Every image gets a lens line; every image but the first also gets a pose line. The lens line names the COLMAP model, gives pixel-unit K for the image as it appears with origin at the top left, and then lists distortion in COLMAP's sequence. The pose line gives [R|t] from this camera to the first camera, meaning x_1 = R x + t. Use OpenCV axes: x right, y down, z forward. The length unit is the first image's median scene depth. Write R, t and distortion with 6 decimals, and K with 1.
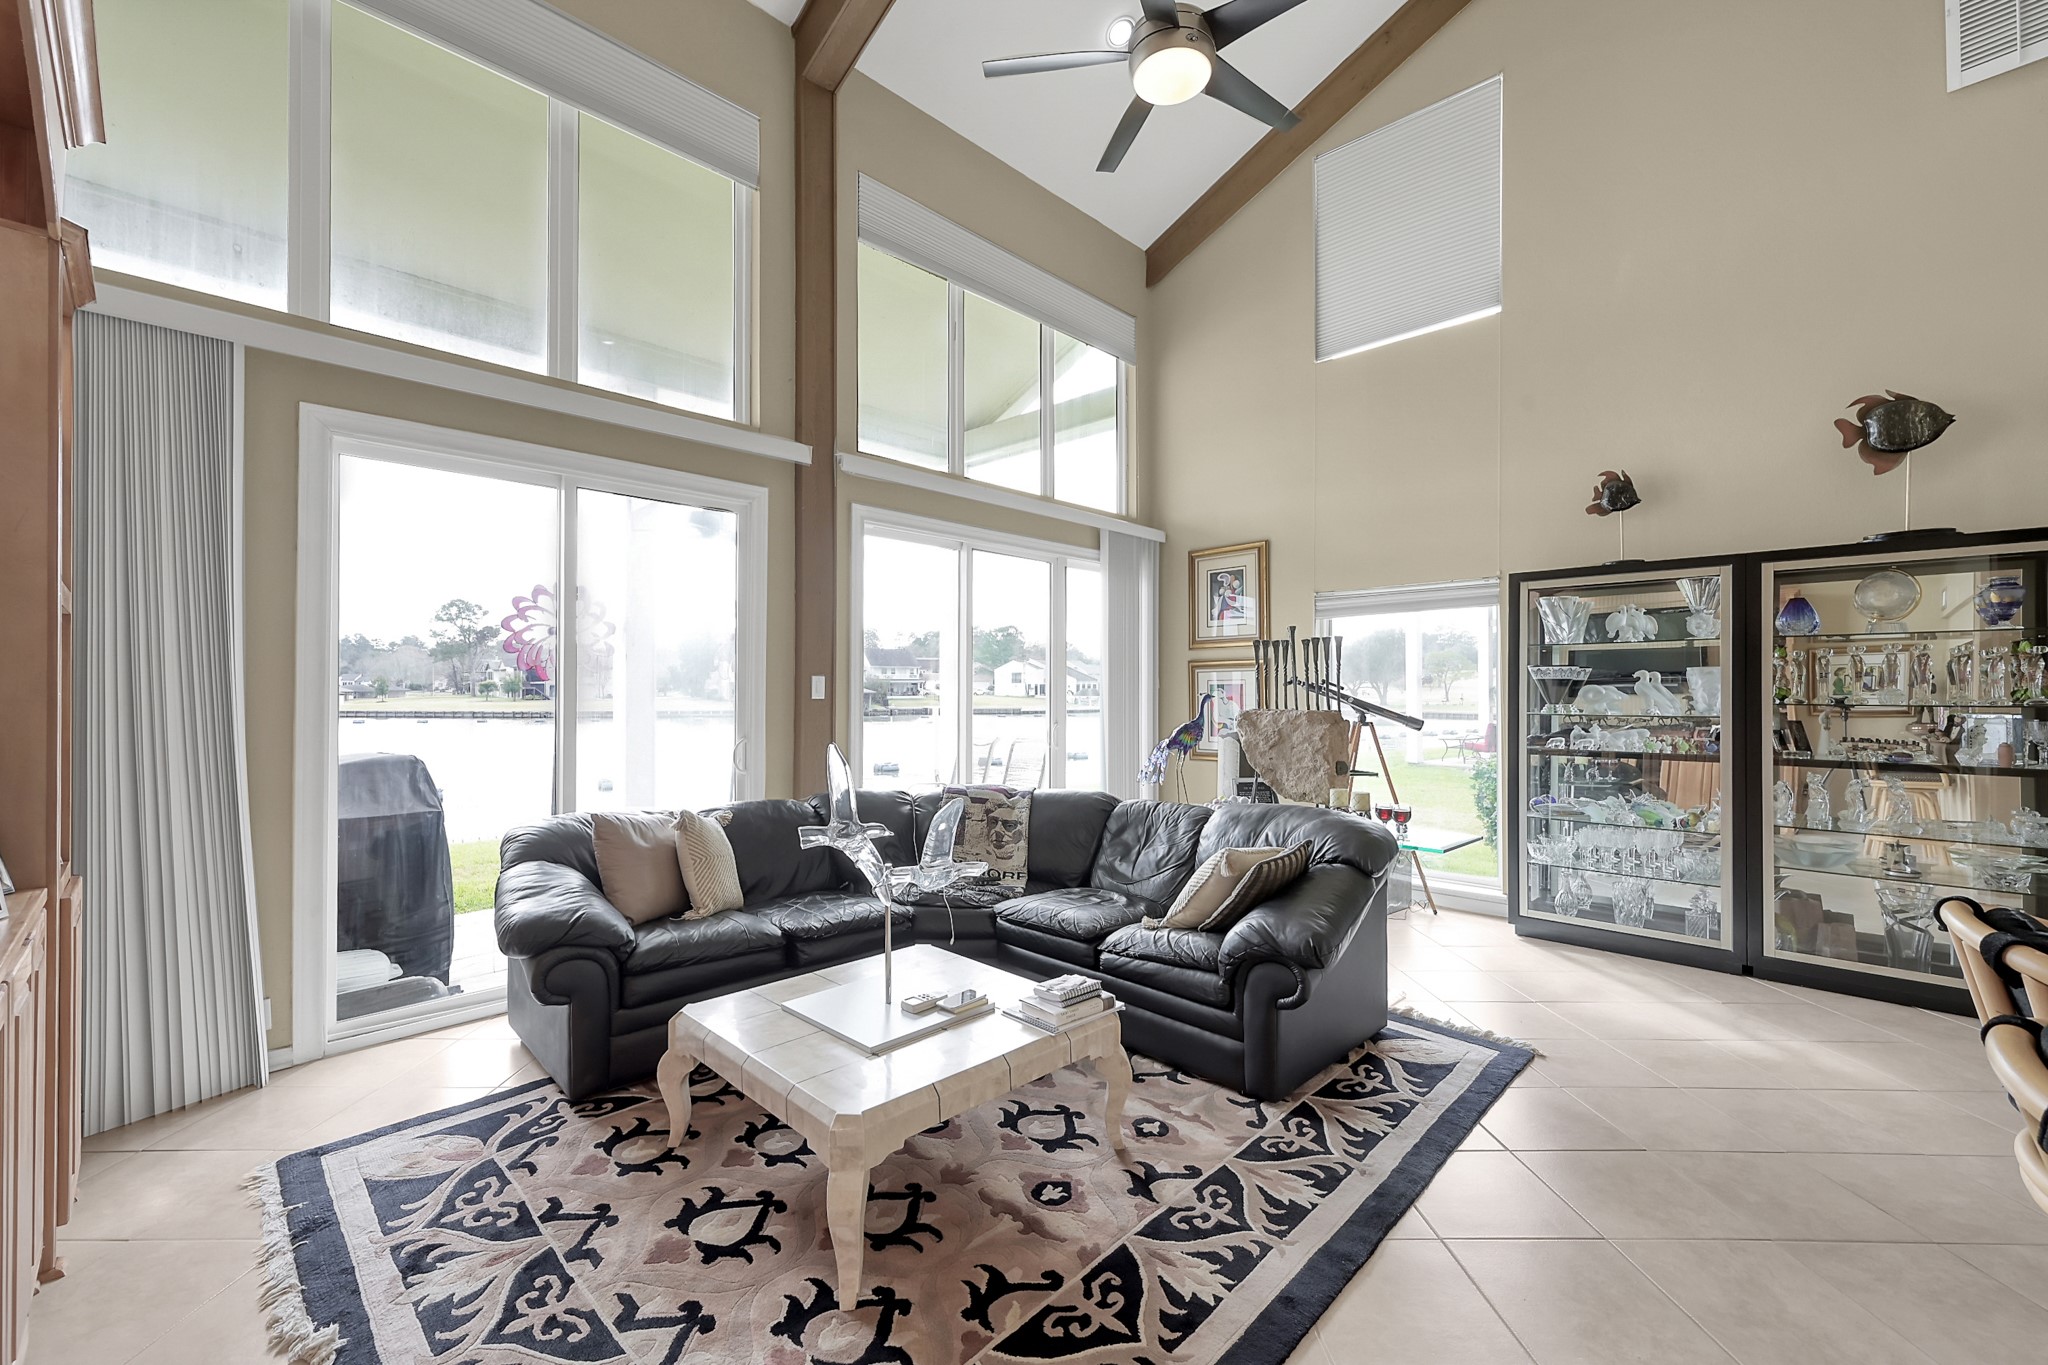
lens RADIAL K [[835.7, 0, 1024.0], [0, 835.7, 682.5], [0, 0, 1]] dist [-0.000624, 0.000158]
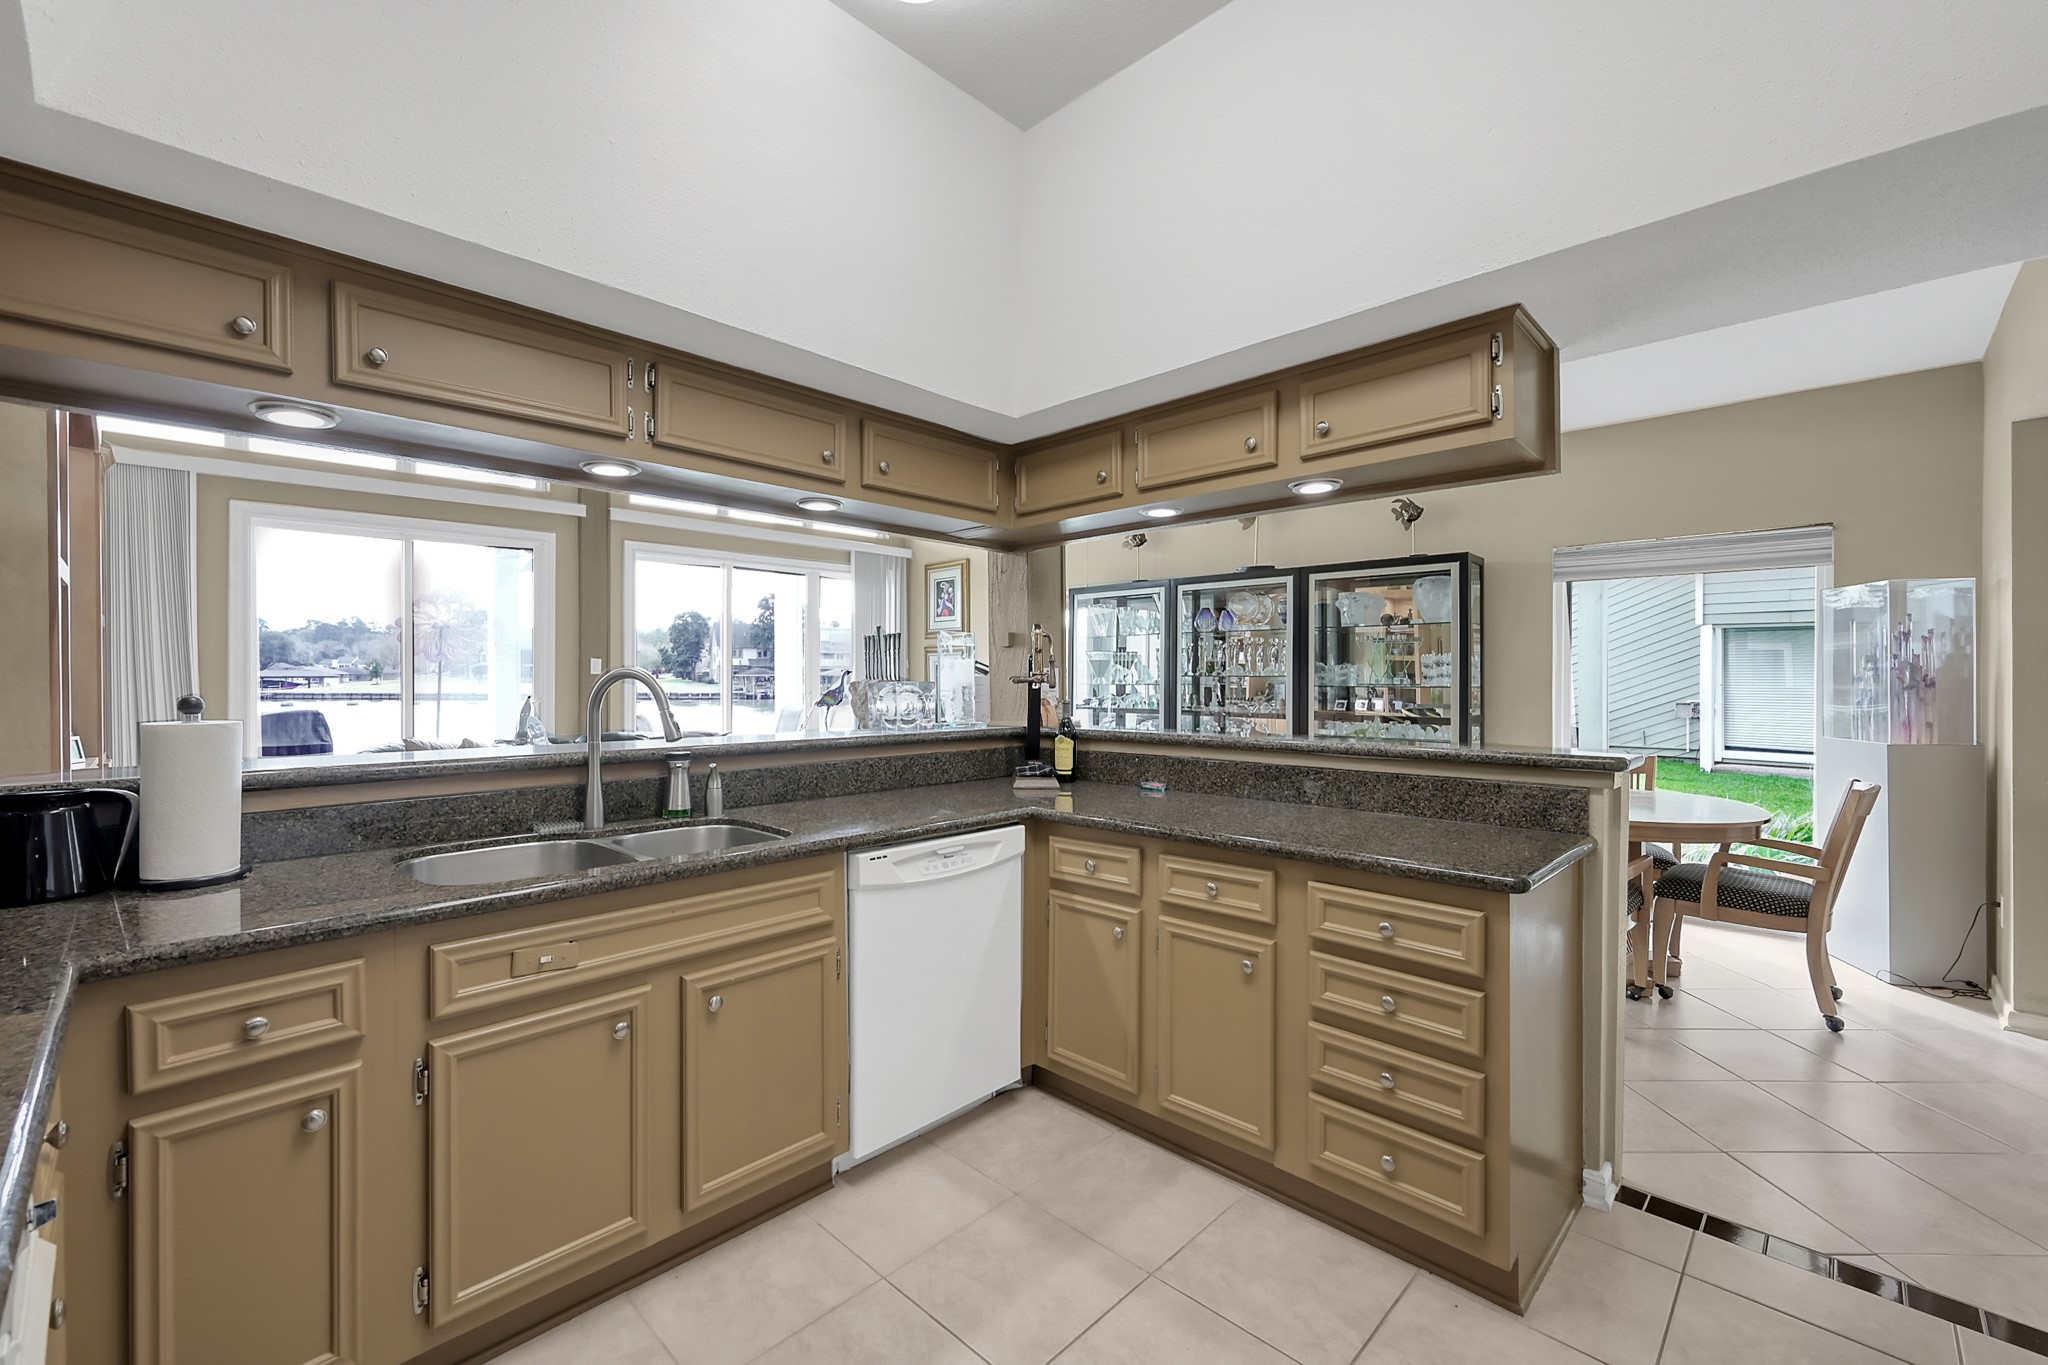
lens RADIAL K [[842.0, 0, 1029.7], [0, 842.0, 675.5], [0, 0, 1]] dist [0.000200, 0.000006]
pose [[1.000000, 0.000117, 0.000067, 0.537360], [-0.000118, 0.999930, 0.011820, 0.004819], [-0.000066, -0.011820, 0.999930, -0.509573]]
